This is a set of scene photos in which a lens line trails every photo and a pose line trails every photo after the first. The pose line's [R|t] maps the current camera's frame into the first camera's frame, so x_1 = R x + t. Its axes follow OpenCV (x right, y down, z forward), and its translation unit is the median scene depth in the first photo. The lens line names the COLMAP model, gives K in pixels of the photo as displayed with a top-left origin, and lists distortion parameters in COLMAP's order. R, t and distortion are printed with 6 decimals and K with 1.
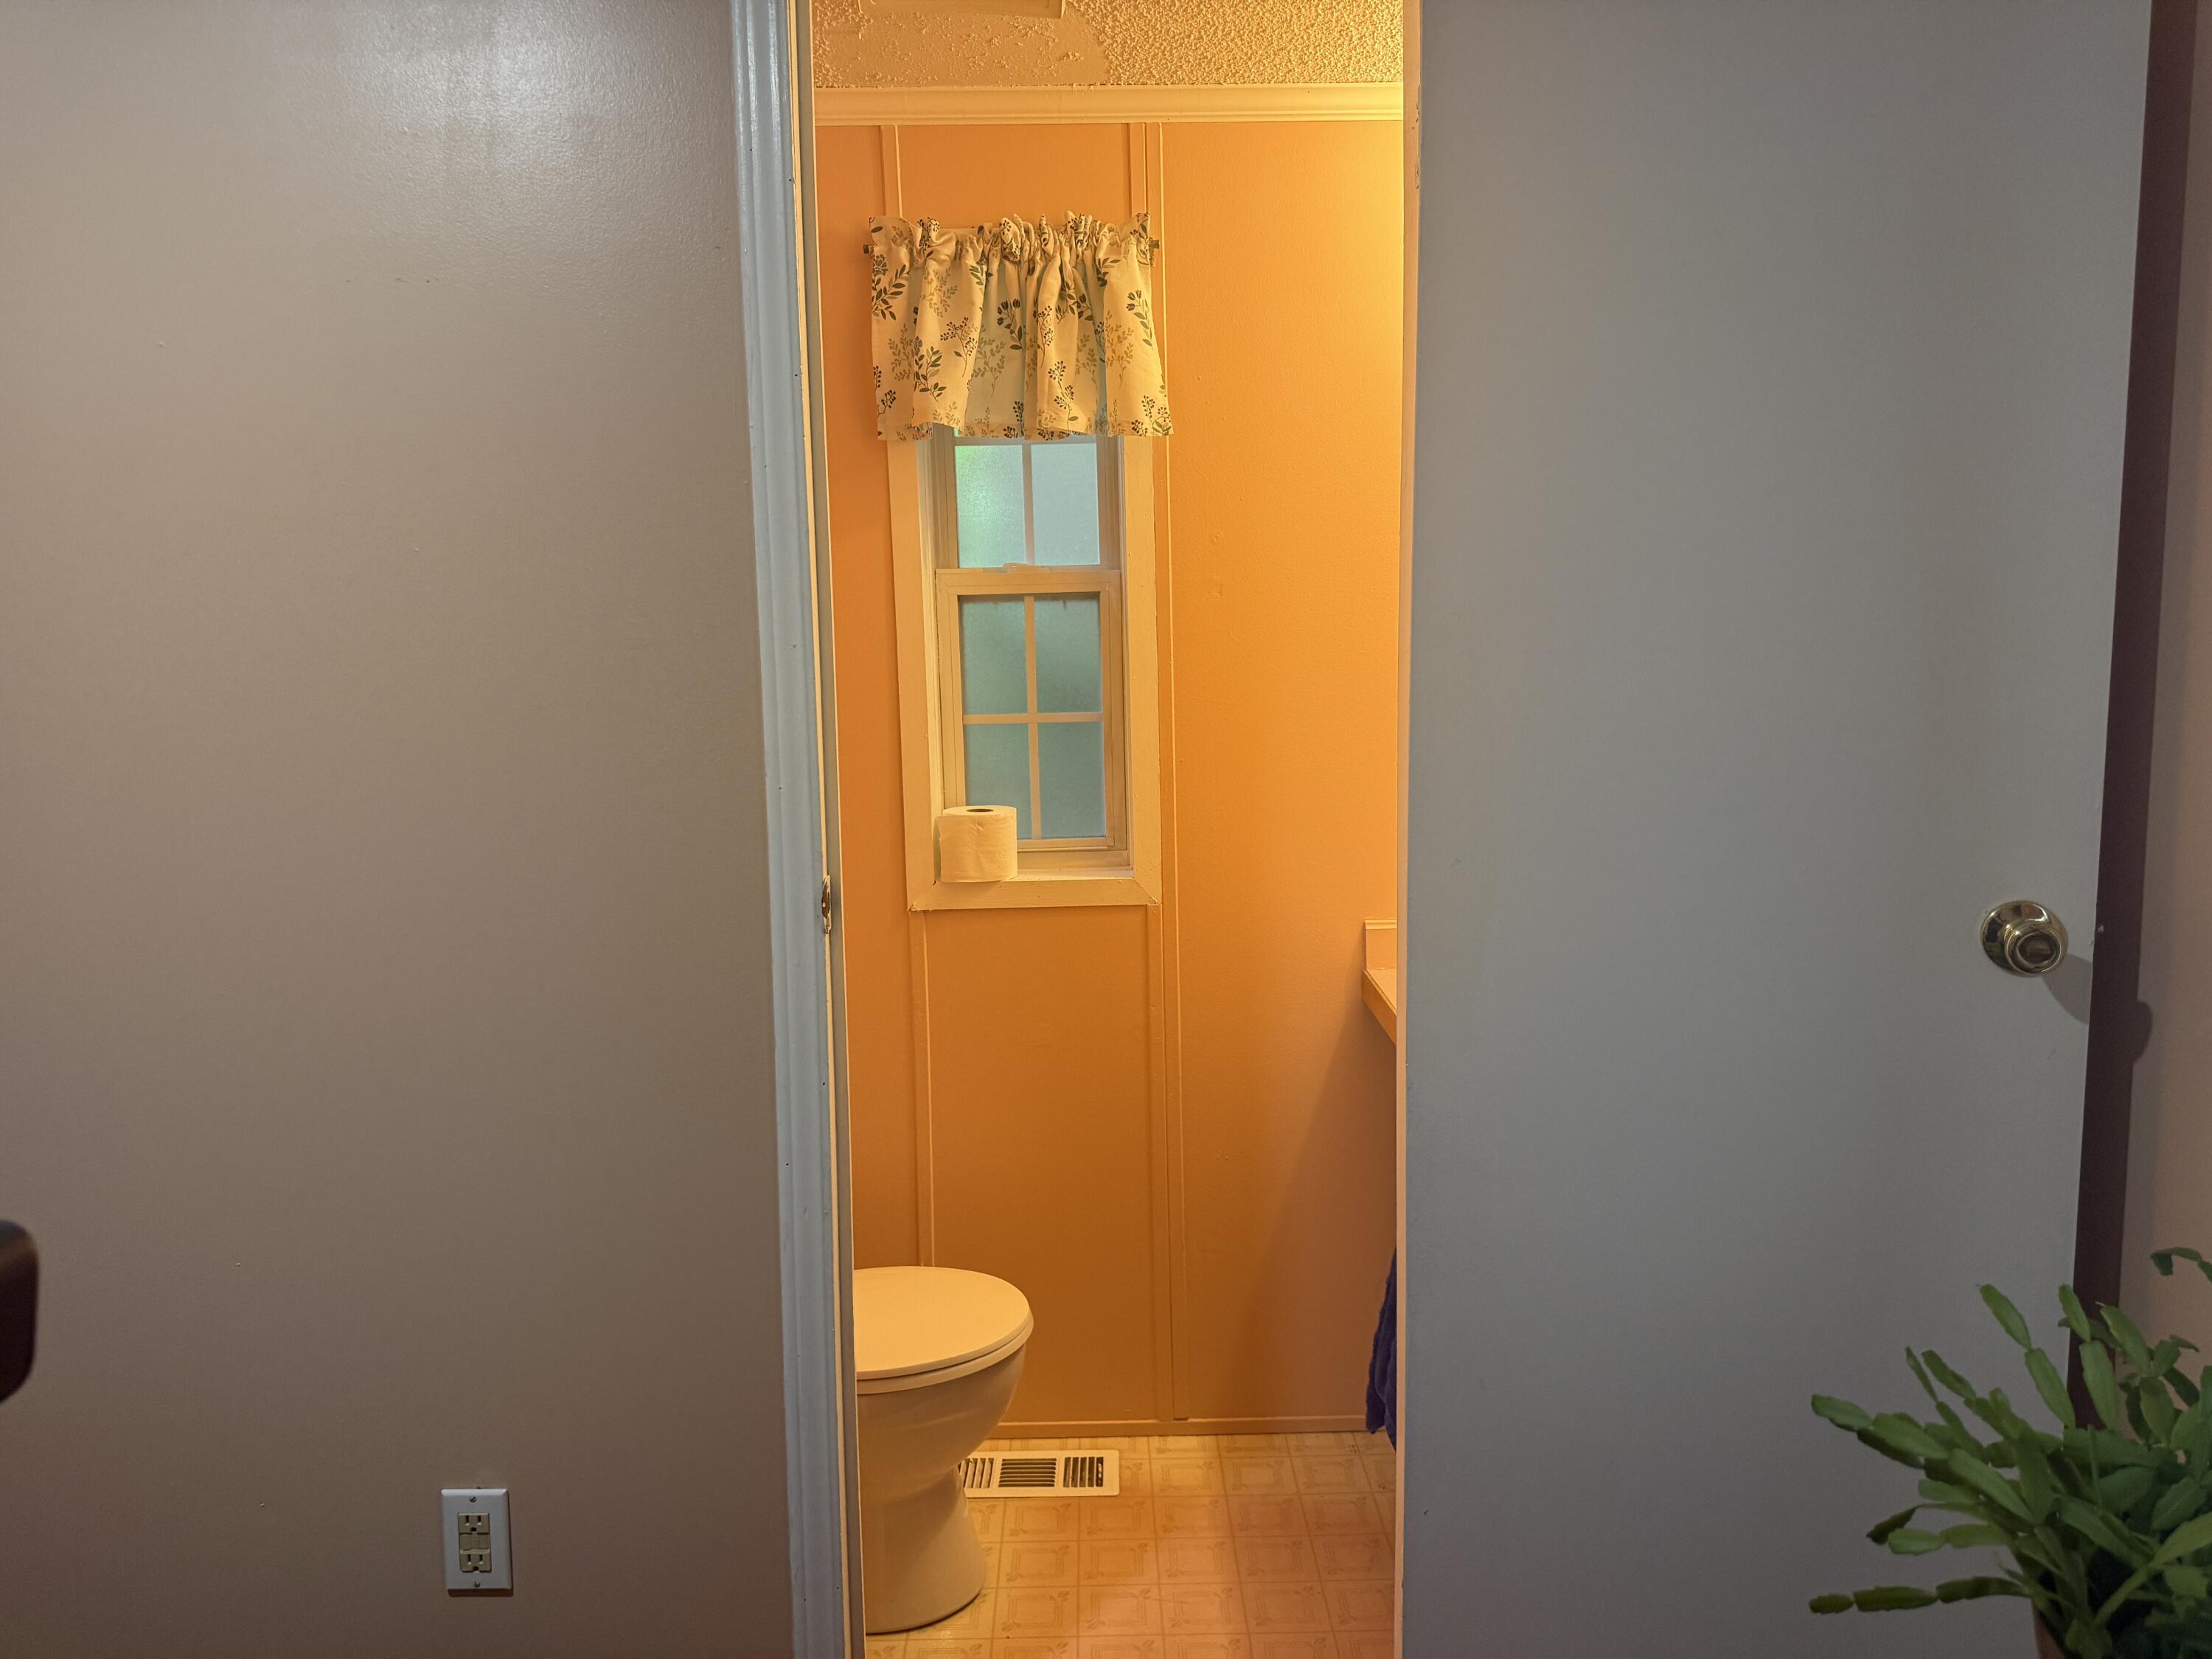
lens RADIAL K [[1553.2, 0, 1109.7], [0, 1553.2, 837.5], [0, 0, 1]] dist [-0.011548, -0.006591]
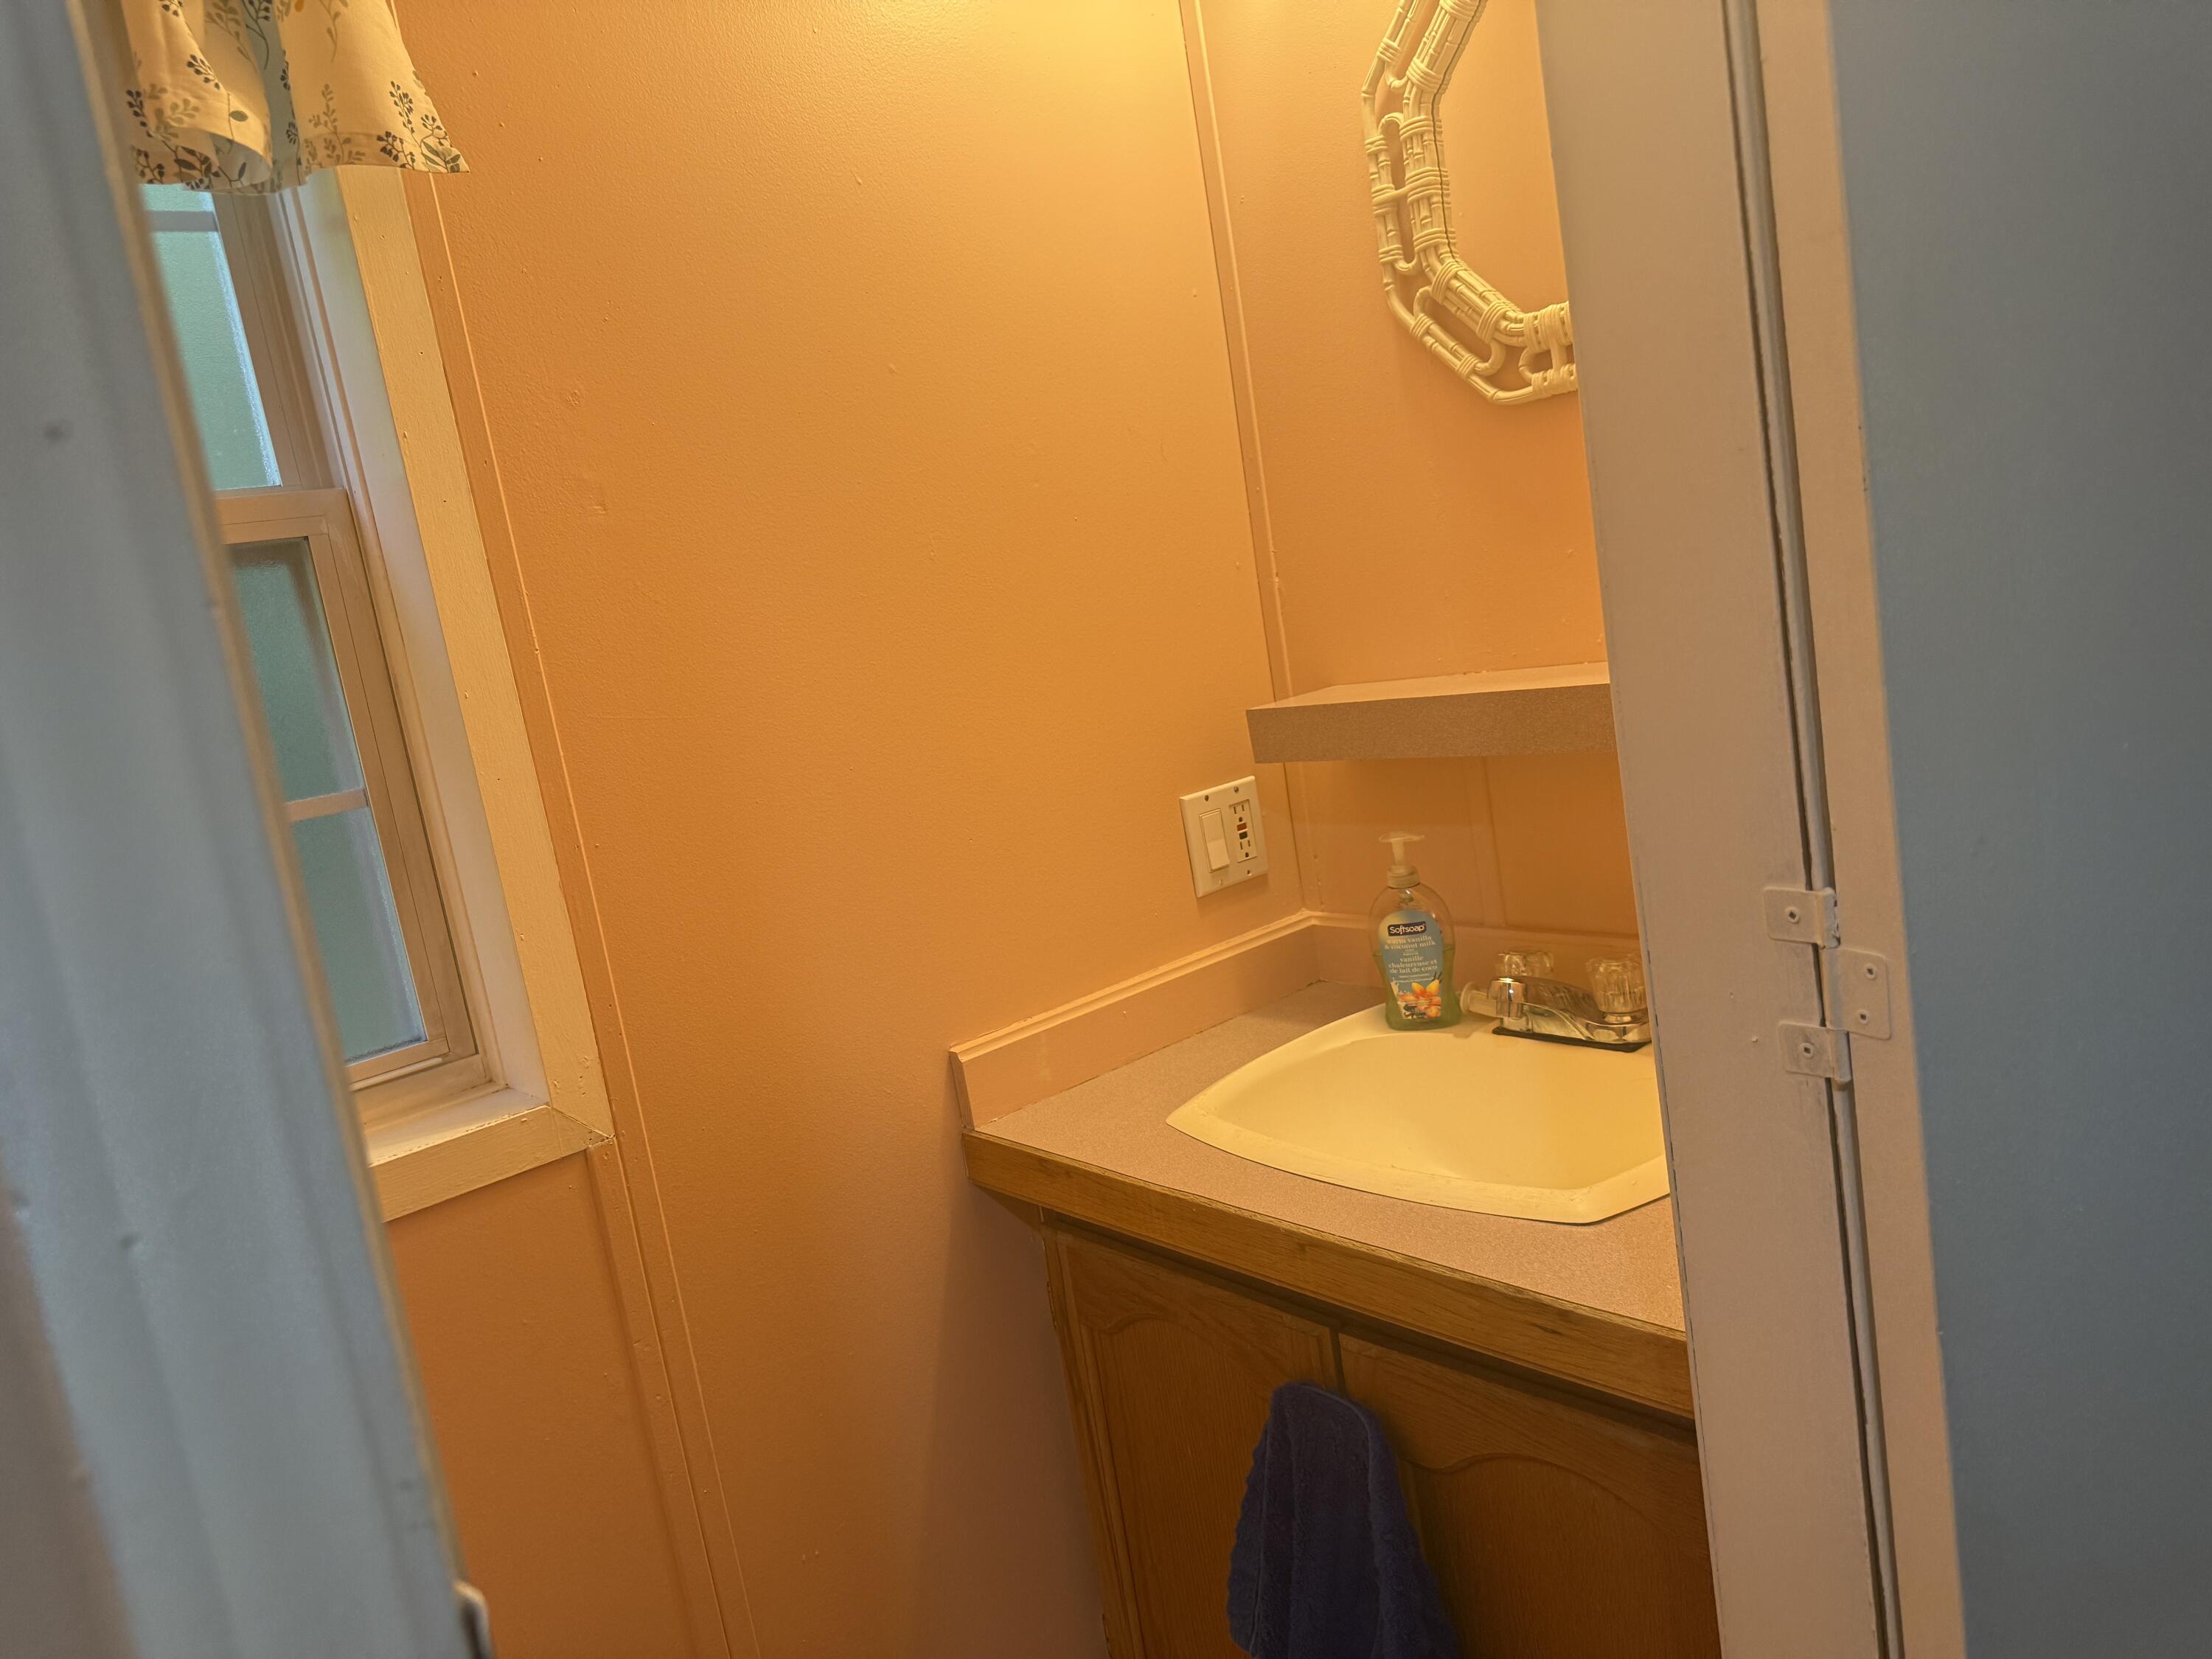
lens RADIAL K [[1553.2, 0, 1102.8], [0, 1553.2, 806.1], [0, 0, 1]] dist [-0.011548, -0.006591]
pose [[0.732833, -0.197664, 0.651064, -0.154421], [0.229743, 0.972560, 0.036674, -0.042284], [-0.640448, 0.122701, 0.758136, 0.515977]]
